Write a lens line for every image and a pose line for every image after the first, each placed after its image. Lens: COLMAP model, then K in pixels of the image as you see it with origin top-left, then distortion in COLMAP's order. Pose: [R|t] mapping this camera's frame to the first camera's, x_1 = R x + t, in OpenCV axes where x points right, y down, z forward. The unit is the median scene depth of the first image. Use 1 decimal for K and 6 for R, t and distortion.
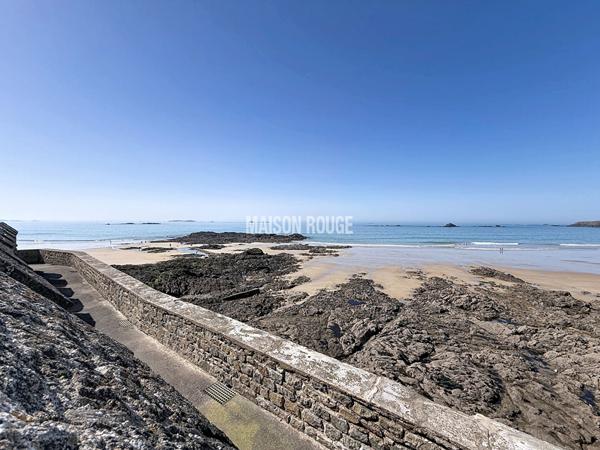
lens RADIAL K [[240.1, 0, 301.1], [0, 240.1, 223.8], [0, 0, 1]] dist [-0.001101, 0.002326]
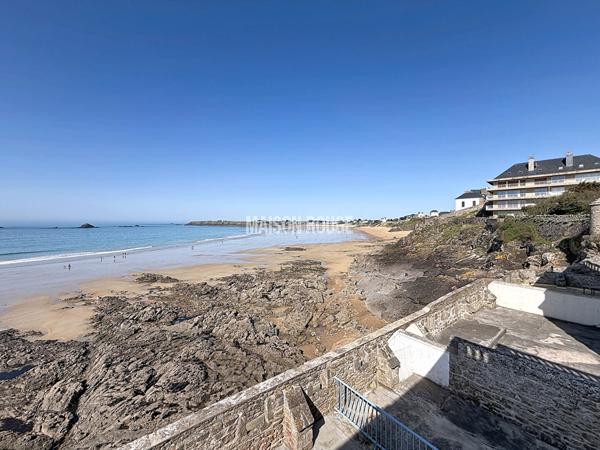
lens RADIAL K [[240.1, 0, 301.5], [0, 240.1, 223.3], [0, 0, 1]] dist [-0.001101, 0.002326]
pose [[0.277456, -0.005320, 0.960724, -0.227508], [0.004985, 0.999979, 0.004097, -0.115699], [-0.960725, 0.003653, 0.277477, -0.010762]]
